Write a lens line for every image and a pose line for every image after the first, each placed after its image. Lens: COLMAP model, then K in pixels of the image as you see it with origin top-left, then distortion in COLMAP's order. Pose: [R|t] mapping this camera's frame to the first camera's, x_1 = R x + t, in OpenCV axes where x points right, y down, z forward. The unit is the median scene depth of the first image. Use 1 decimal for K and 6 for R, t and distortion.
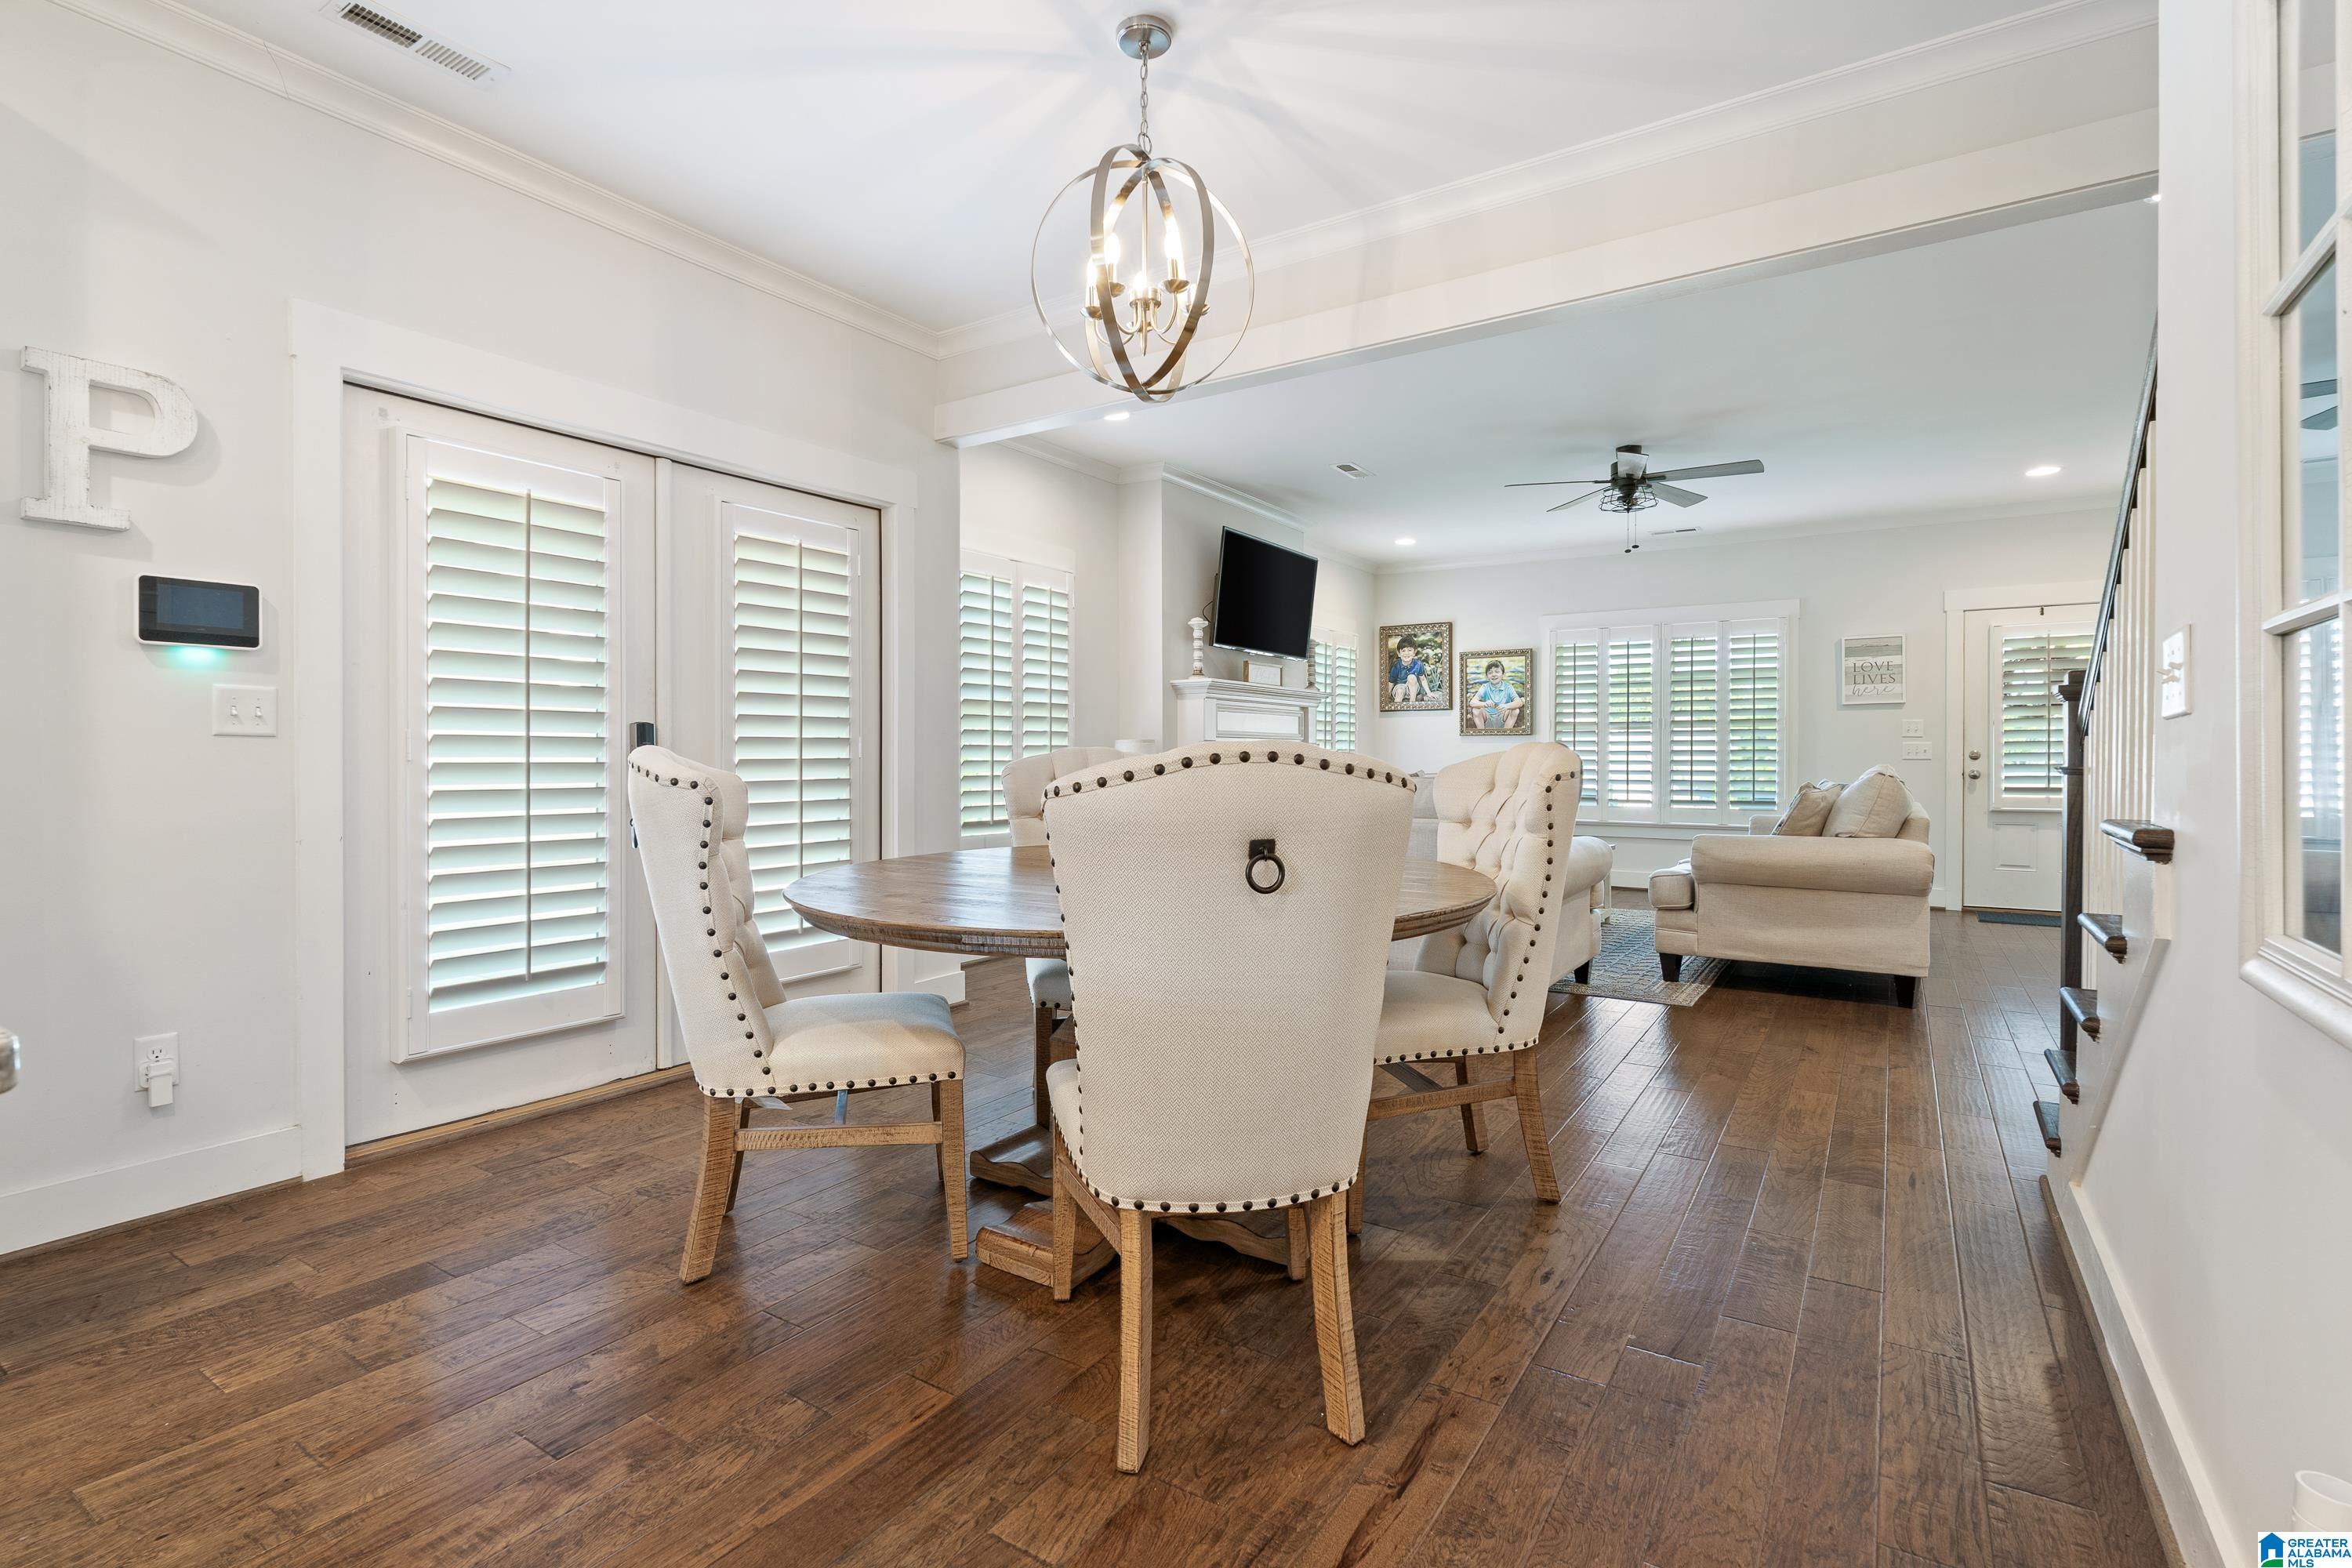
lens RADIAL K [[1094.2, 0, 1177.8], [0, 1094.2, 766.4], [0, 0, 1]] dist [-0.001918, 0.000008]
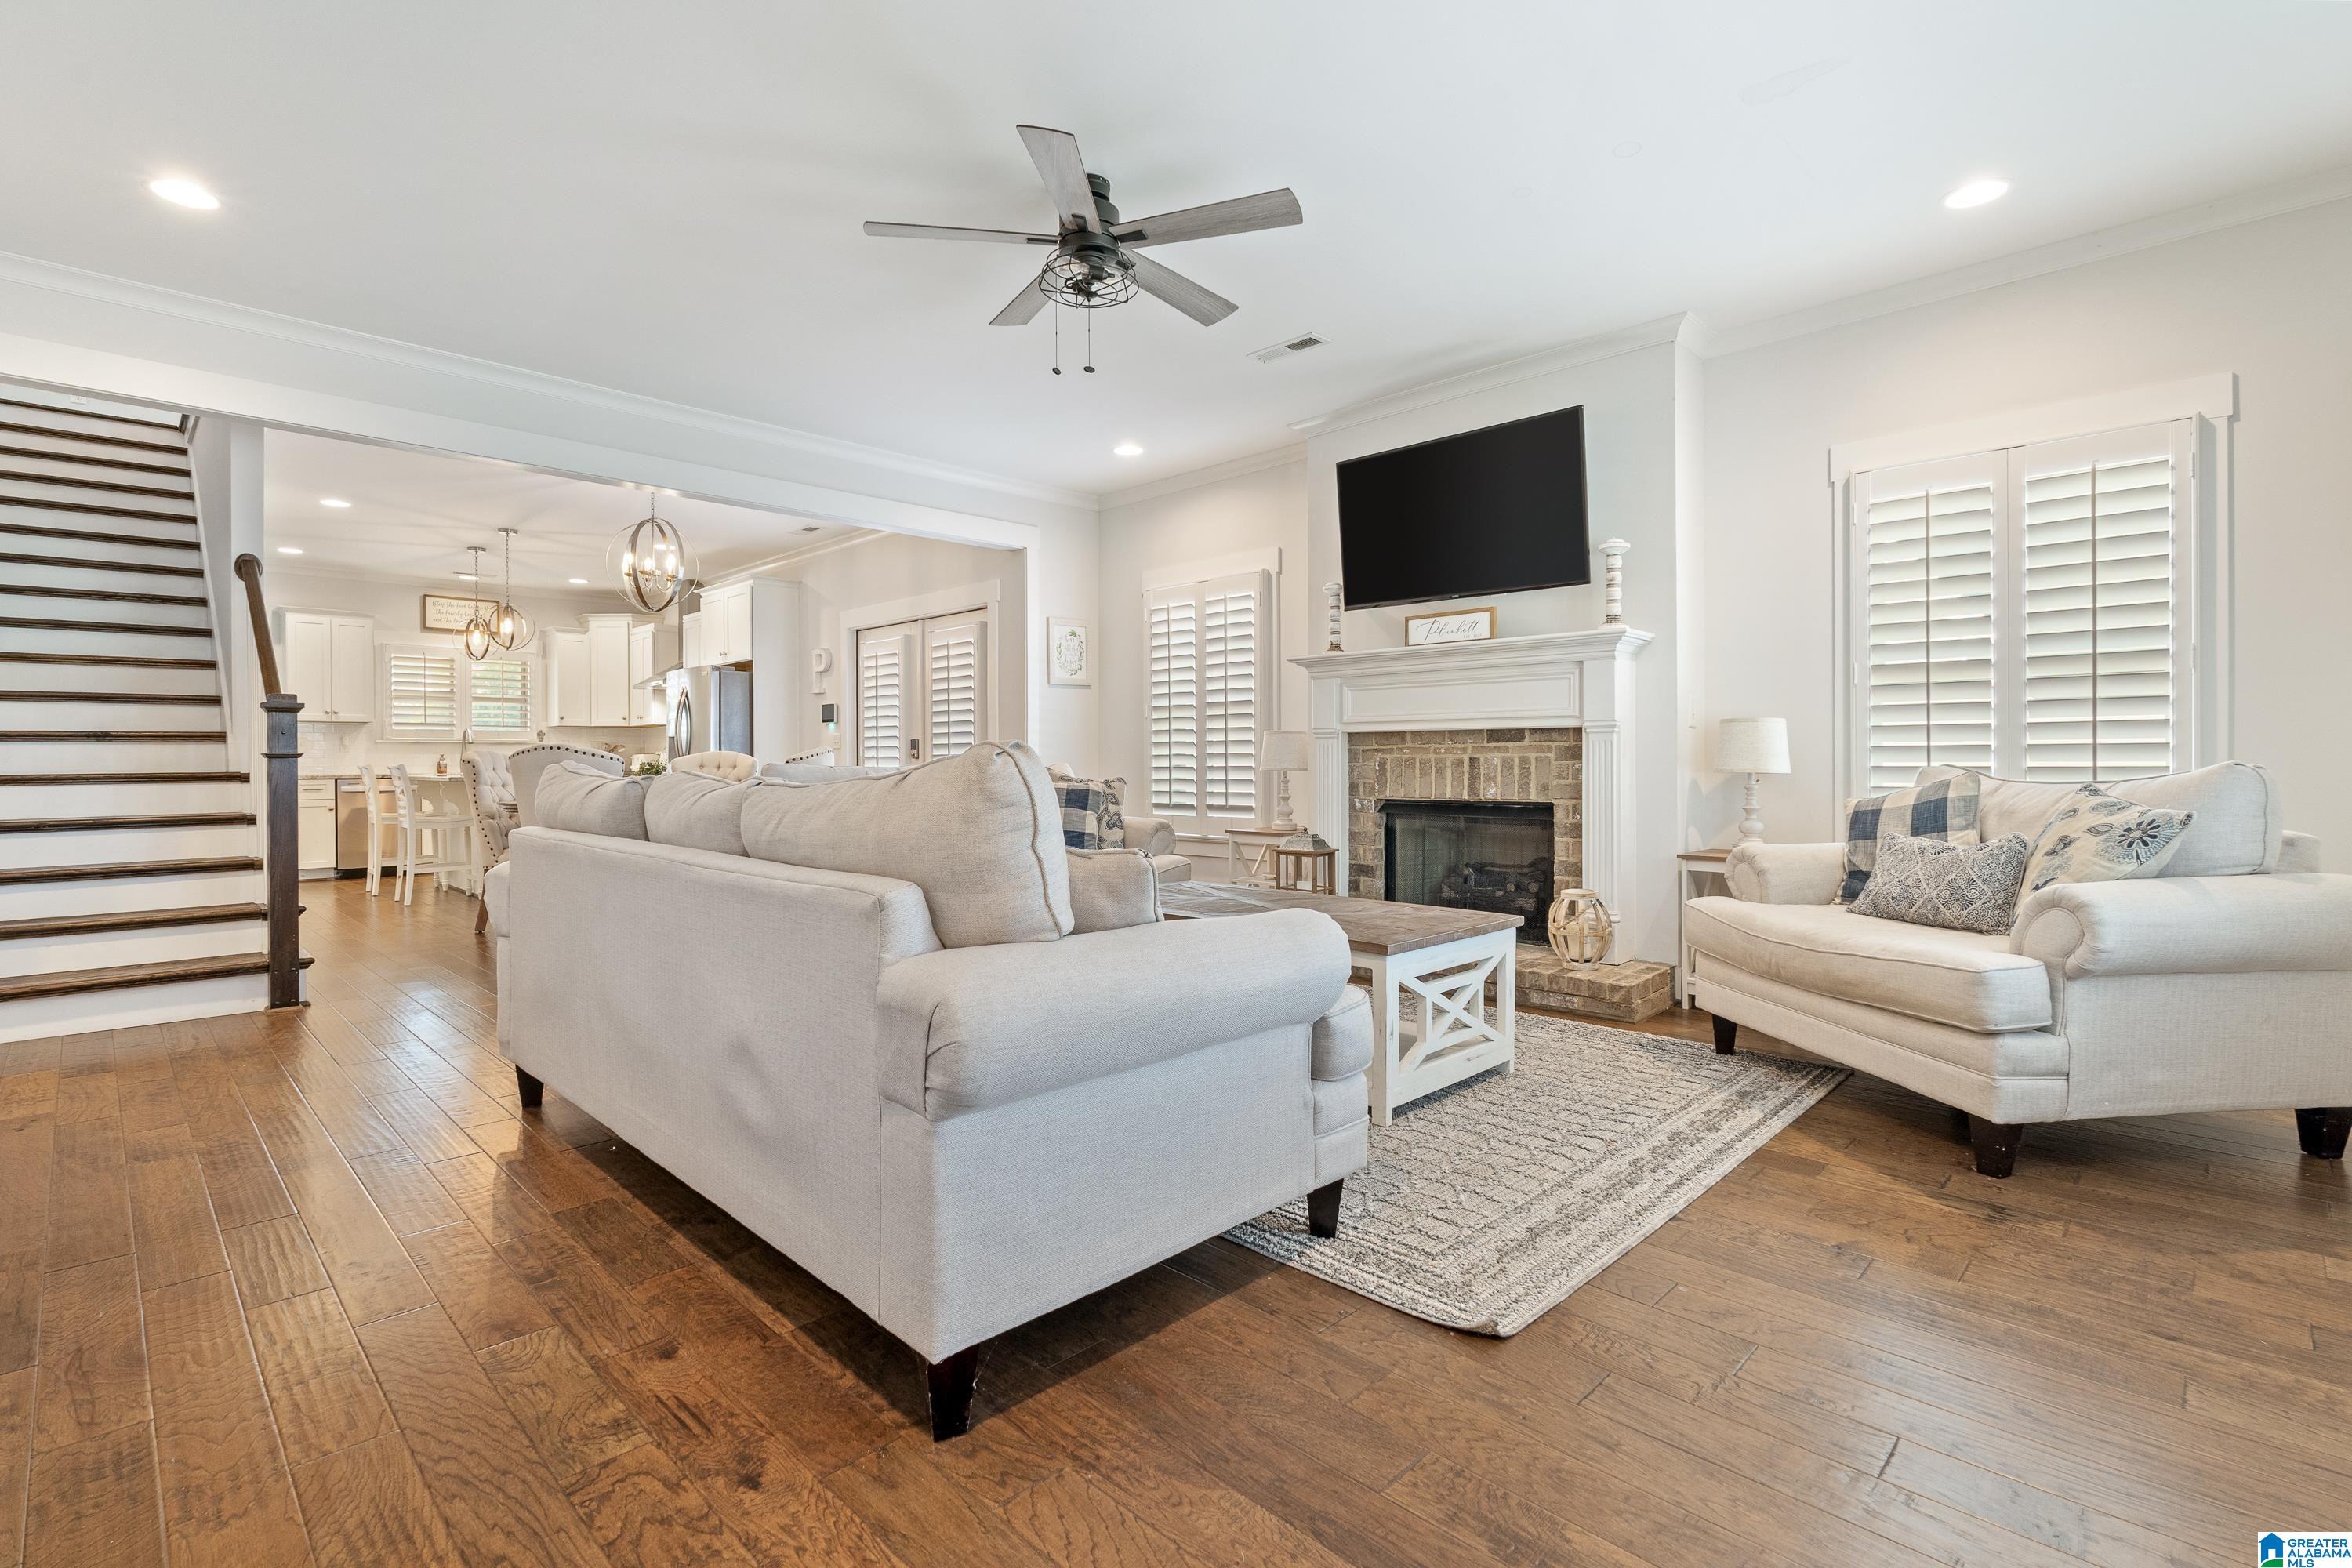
lens RADIAL K [[1094.2, 0, 1177.8], [0, 1094.2, 766.4], [0, 0, 1]] dist [-0.001918, 0.000008]
pose [[-0.202101, 0.006584, -0.979343, 0.840887], [-0.003002, 0.999969, 0.007342, -0.000928], [0.979360, 0.004423, -0.202075, 1.030411]]
